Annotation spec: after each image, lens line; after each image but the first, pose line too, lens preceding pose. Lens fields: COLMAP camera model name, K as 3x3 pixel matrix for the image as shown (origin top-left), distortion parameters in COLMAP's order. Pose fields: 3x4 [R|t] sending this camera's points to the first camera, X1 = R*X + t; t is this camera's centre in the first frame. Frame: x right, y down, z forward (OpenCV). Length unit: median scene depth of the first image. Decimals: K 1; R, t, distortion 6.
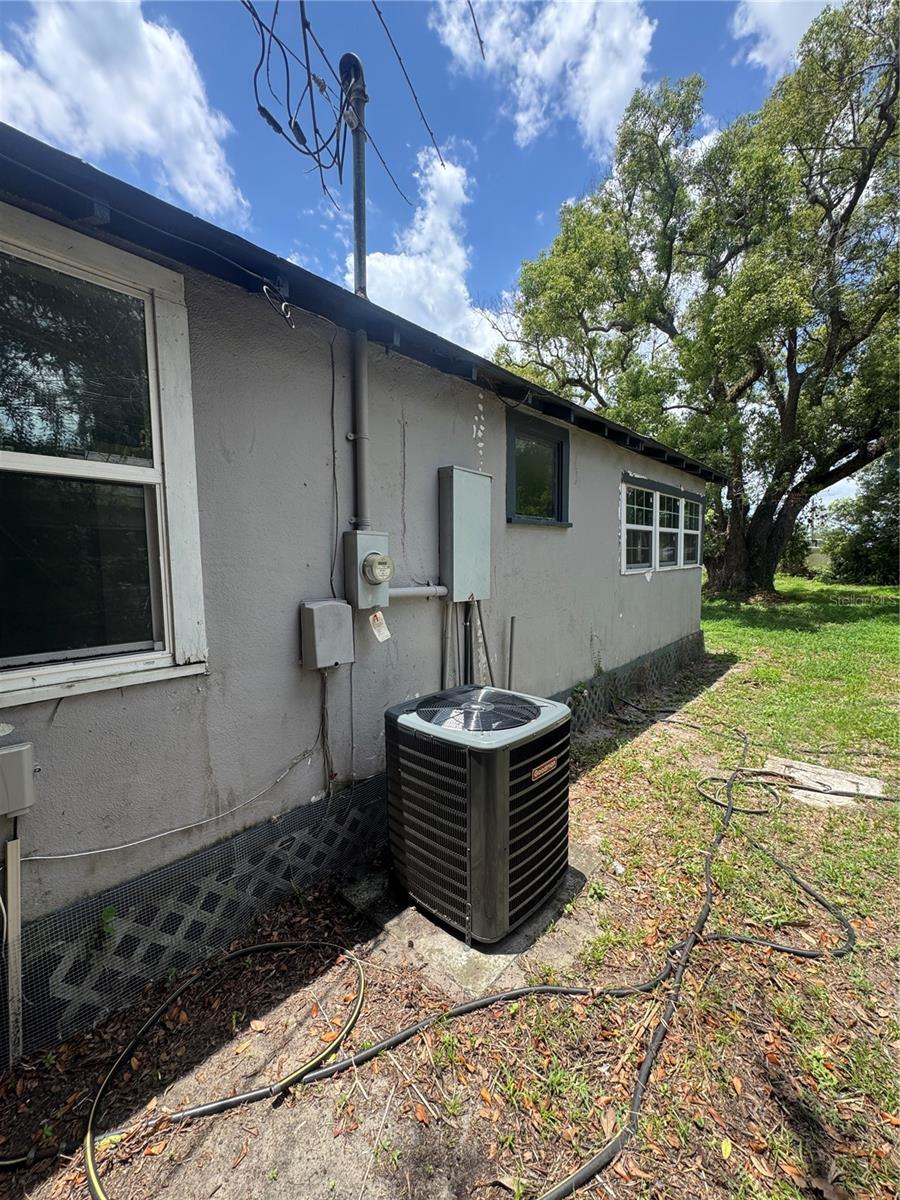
lens RADIAL K [[485.0, 0, 450.0], [0, 485.0, 600.0], [0, 0, 1]] dist [-0.002534, 0.000346]
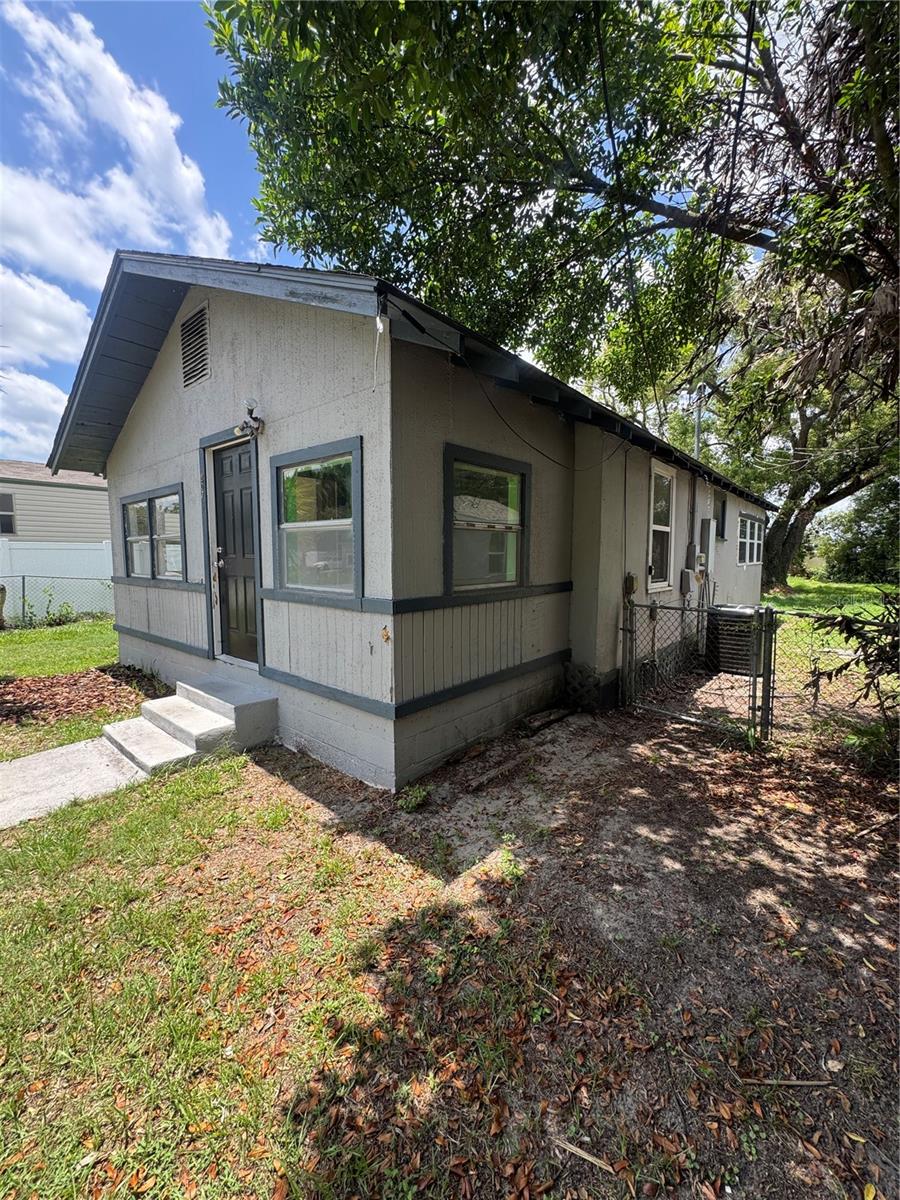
lens RADIAL K [[478.0, 0, 450.0], [0, 478.0, 600.0], [0, 0, 1]] dist [0.000817, 0.000198]
pose [[0.999891, 0.007512, 0.012721, -0.231163], [-0.007499, 0.999971, -0.001031, 0.027058], [-0.012728, 0.000936, 0.999919, -0.248246]]
